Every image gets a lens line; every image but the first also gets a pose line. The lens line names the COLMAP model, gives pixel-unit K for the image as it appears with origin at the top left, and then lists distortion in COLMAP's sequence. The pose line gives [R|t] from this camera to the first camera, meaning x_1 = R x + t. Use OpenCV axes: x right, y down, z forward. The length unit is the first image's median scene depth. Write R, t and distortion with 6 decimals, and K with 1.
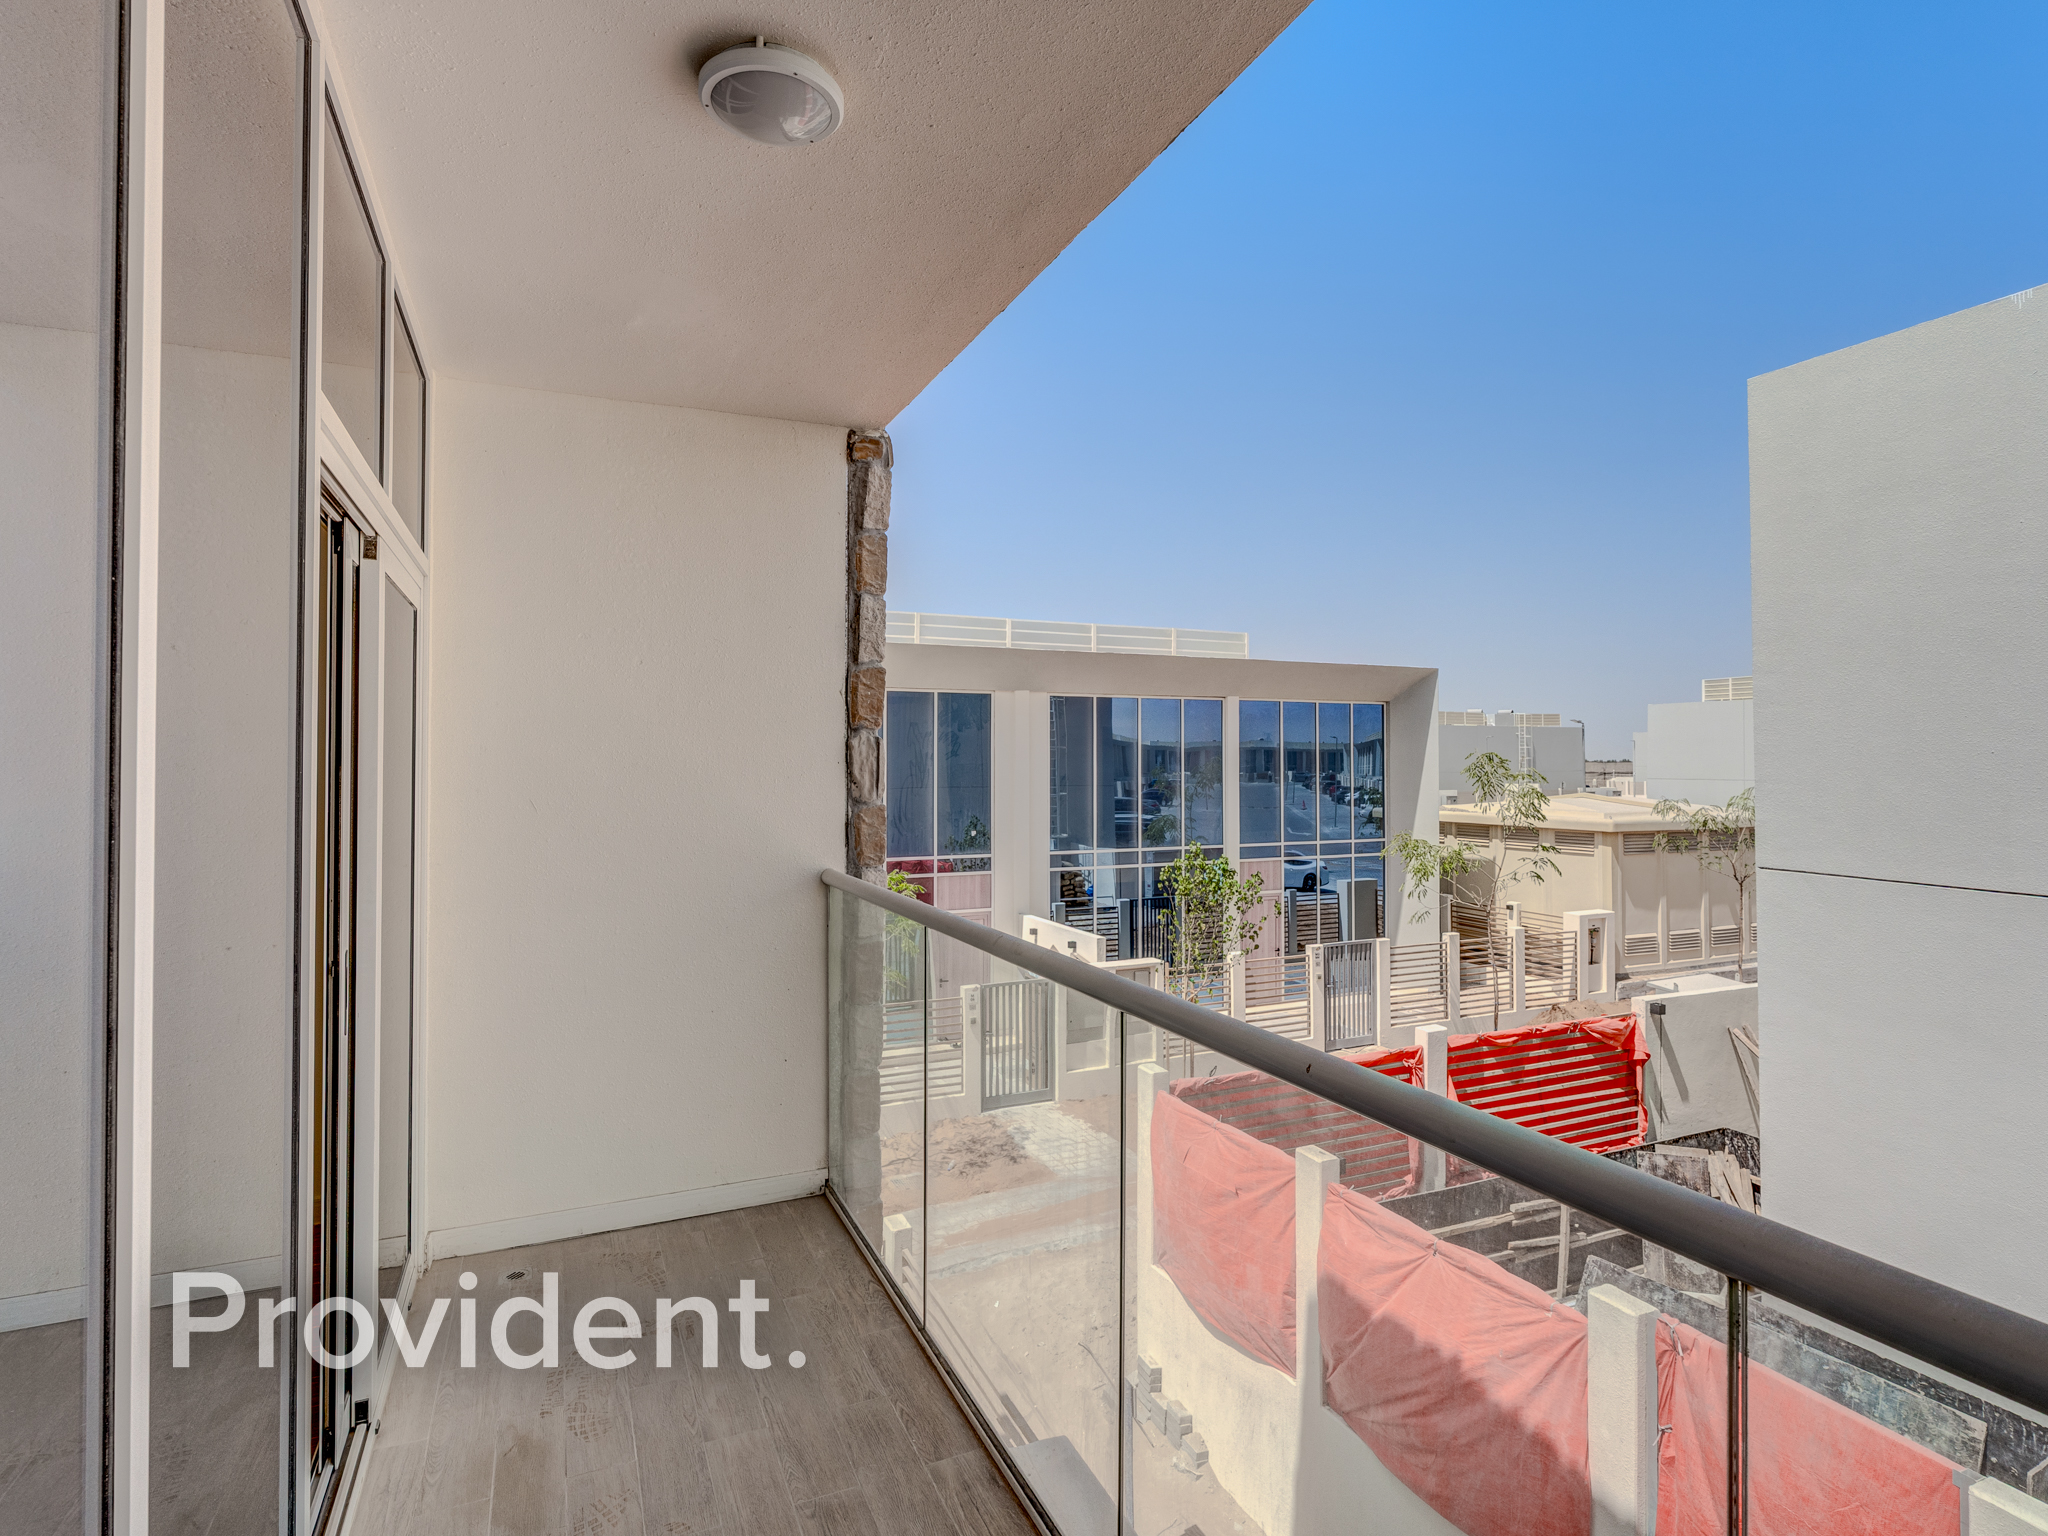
lens RADIAL K [[1090.8, 0, 1132.8], [0, 1090.8, 755.2], [0, 0, 1]] dist [0.022987, -0.001267]
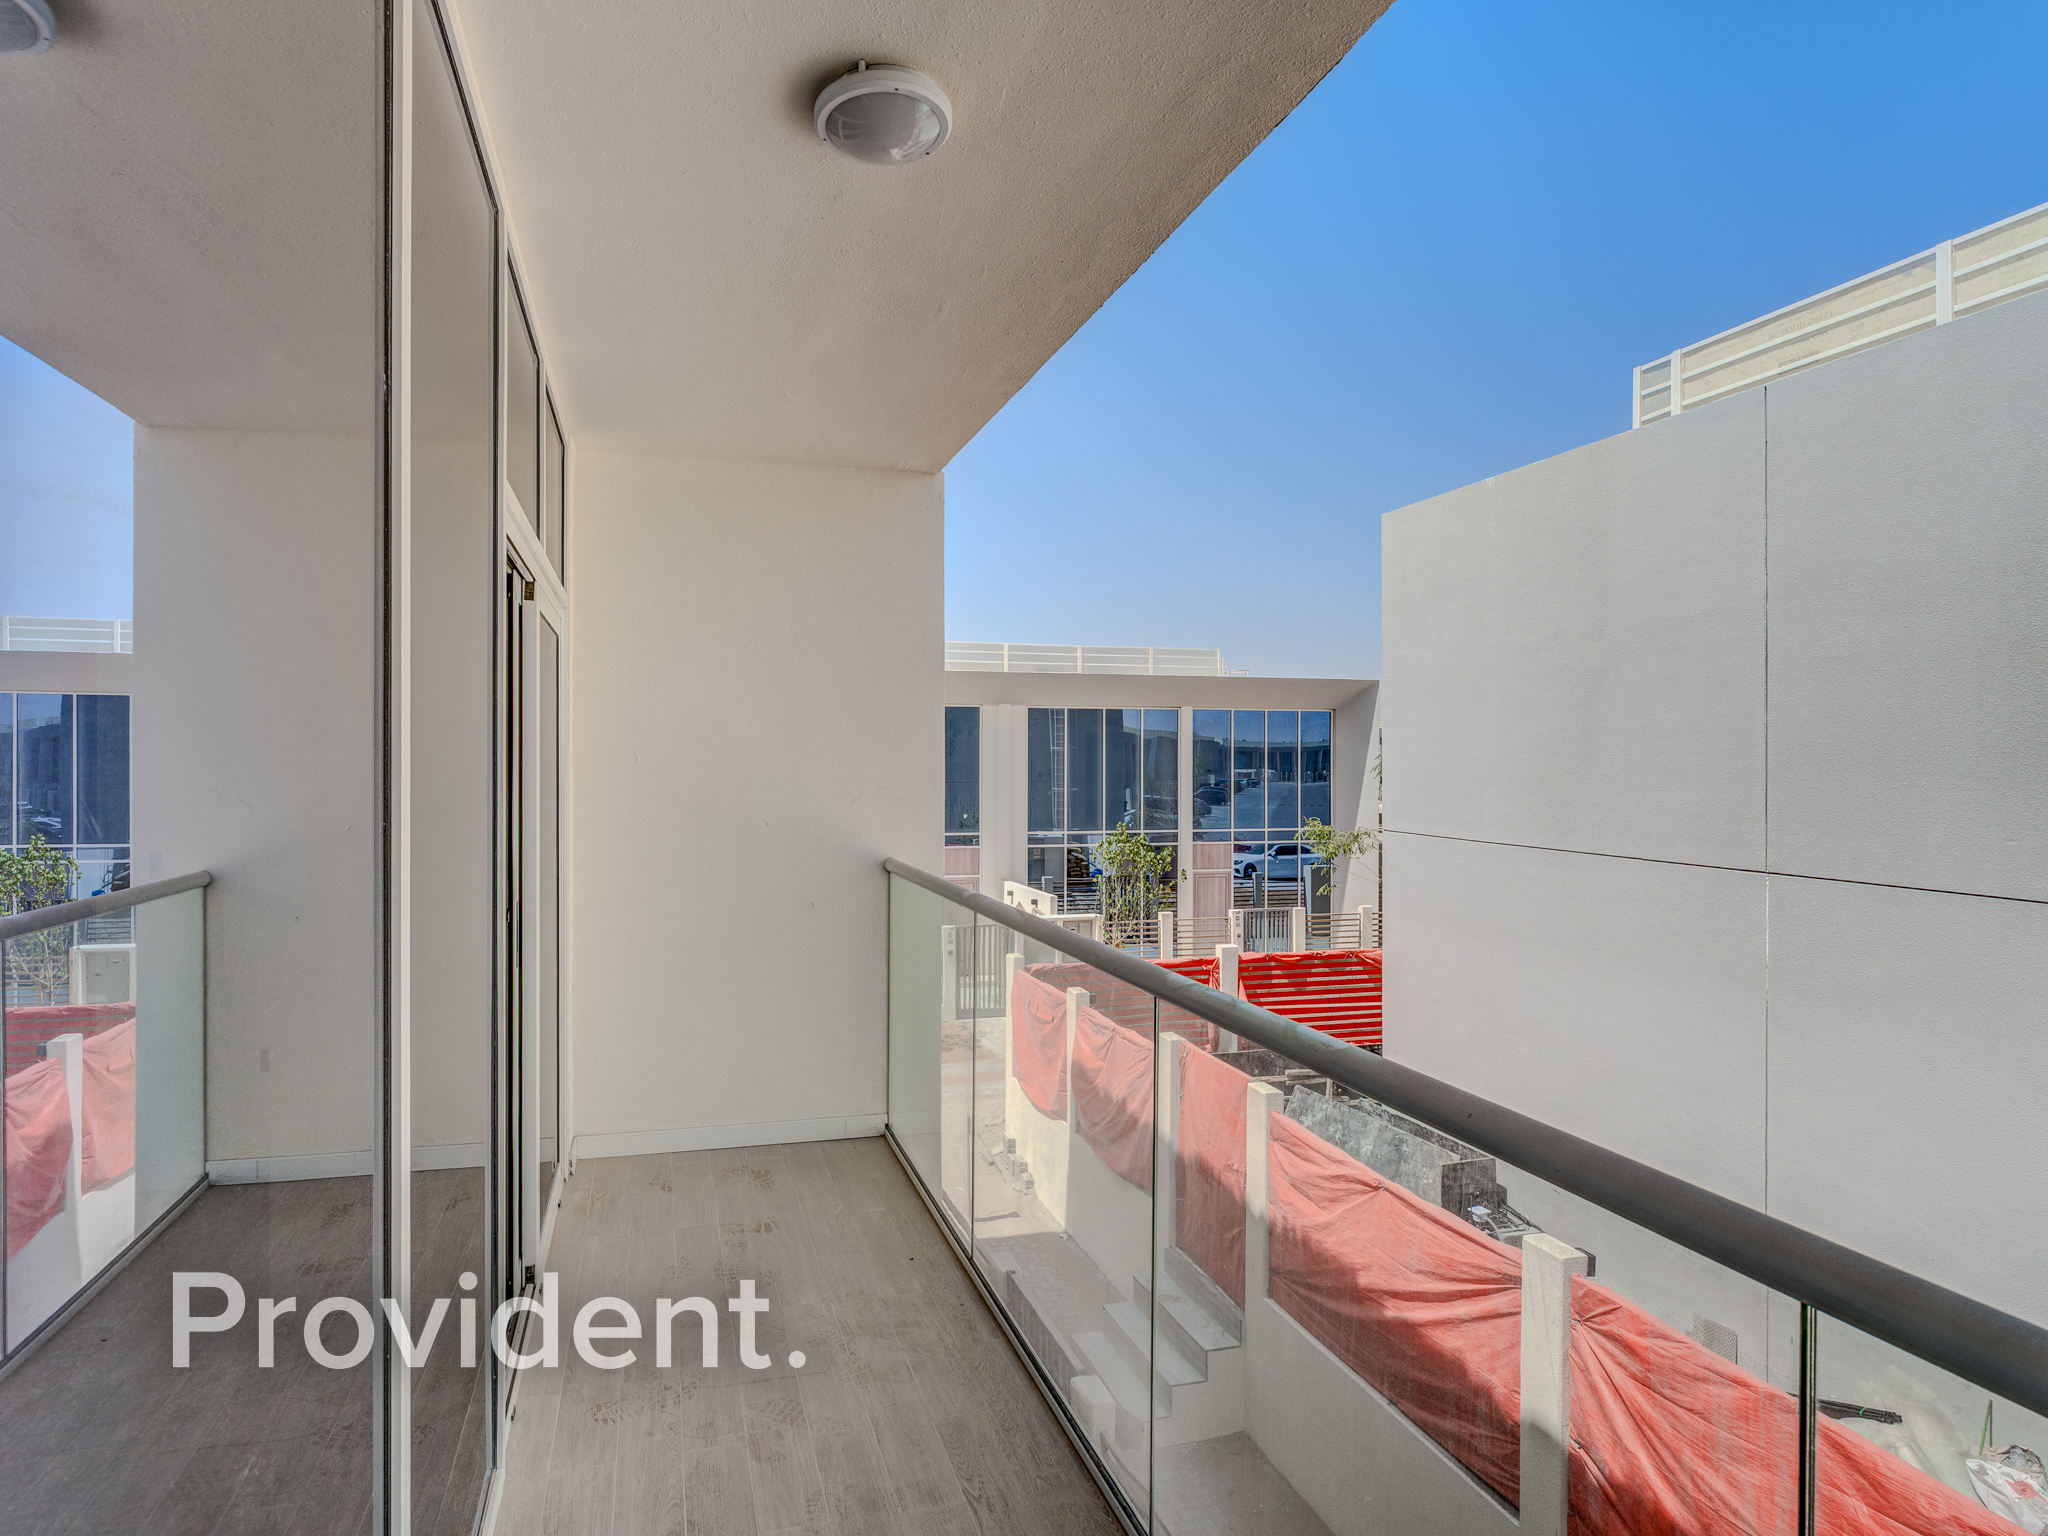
lens RADIAL K [[1096.0, 0, 1020.7], [0, 1096.0, 765.2], [0, 0, 1]] dist [-0.000468, -0.000962]
pose [[0.985273, 0.002117, -0.170975, 0.135038], [-0.000297, 0.999943, 0.010668, -0.002239], [0.170988, -0.010460, 0.985218, -0.251694]]
